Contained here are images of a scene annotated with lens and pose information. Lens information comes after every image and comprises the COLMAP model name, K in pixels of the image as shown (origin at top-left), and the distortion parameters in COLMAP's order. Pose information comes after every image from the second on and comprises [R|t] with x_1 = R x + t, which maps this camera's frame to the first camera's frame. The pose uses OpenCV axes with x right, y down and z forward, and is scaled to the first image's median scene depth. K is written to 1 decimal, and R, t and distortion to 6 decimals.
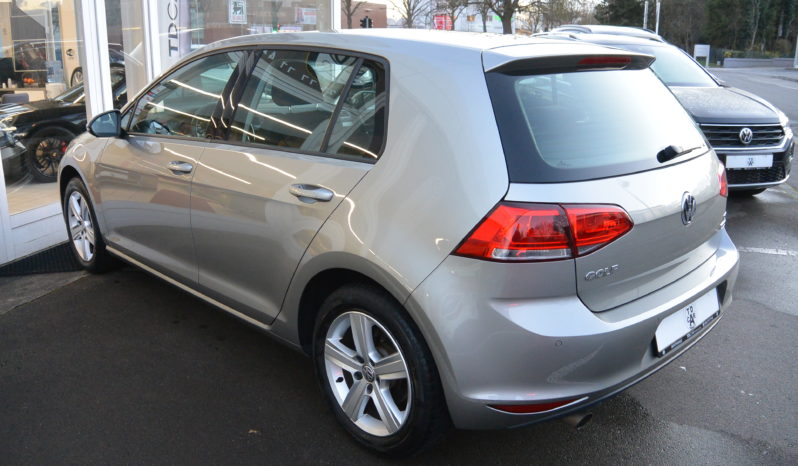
lens RADIAL K [[691.7, 0, 398.9], [0, 691.7, 231.6], [0, 0, 1]] dist [-0.152757, 0.110723]
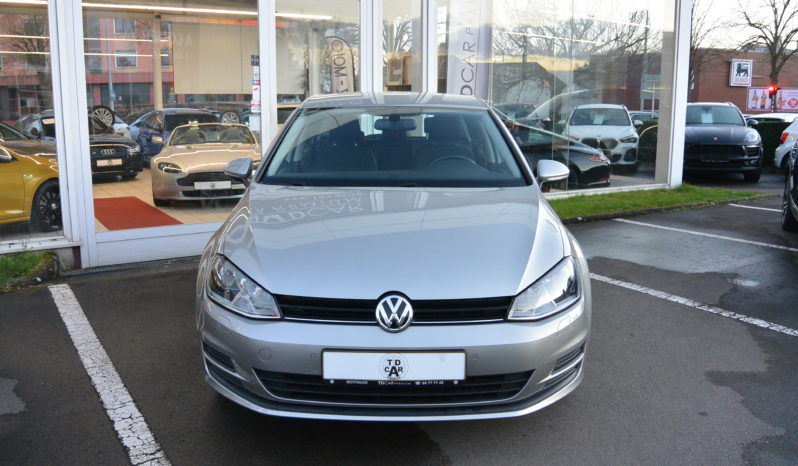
lens RADIAL K [[691.7, 0, 399.1], [0, 691.7, 229.0], [0, 0, 1]] dist [-0.152757, 0.110723]
pose [[0.740403, 0.116936, -0.661913, 0.423668], [-0.175523, 0.984219, -0.022461, -0.004191], [0.648841, 0.132811, 0.749244, 0.024512]]
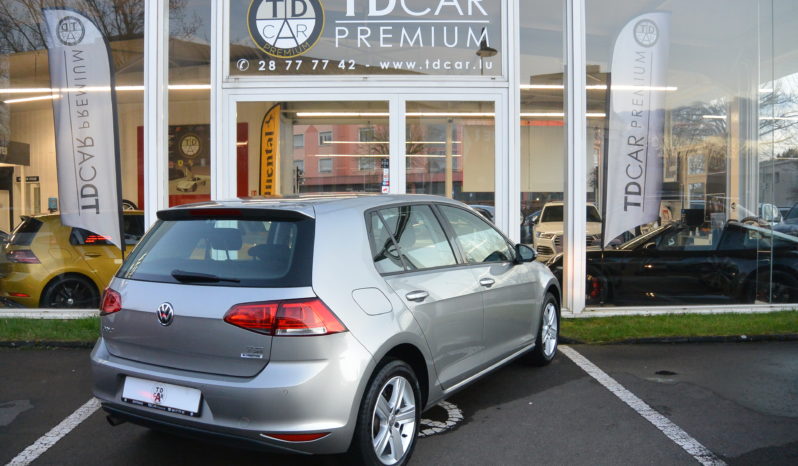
lens RADIAL K [[691.7, 0, 393.6], [0, 691.7, 236.2], [0, 0, 1]] dist [-0.152757, 0.110723]
pose [[0.280843, 0.039267, -0.958950, 0.636096], [-0.244777, 0.969051, -0.032006, -0.088120], [0.928015, 0.243718, 0.281763, 0.331600]]
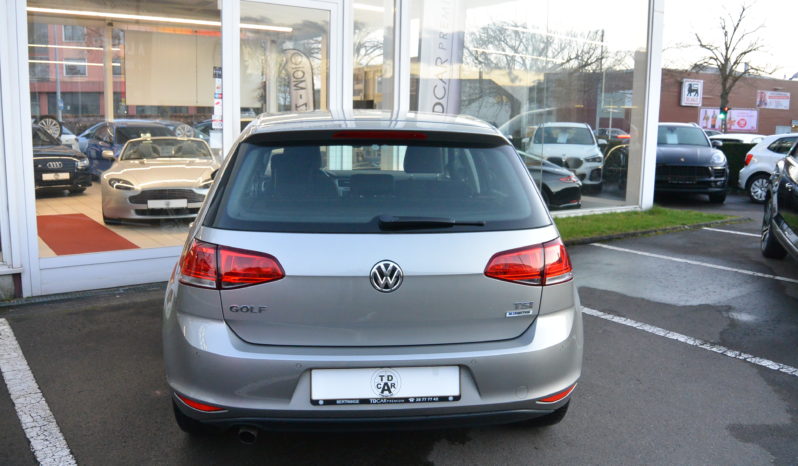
lens RADIAL K [[691.7, 0, 396.2], [0, 691.7, 228.6], [0, 0, 1]] dist [-0.152757, 0.110723]
pose [[0.781440, 0.109265, -0.614339, 0.358758], [-0.180091, 0.982145, -0.054394, -0.017444], [0.597427, 0.153143, 0.787165, 0.052897]]
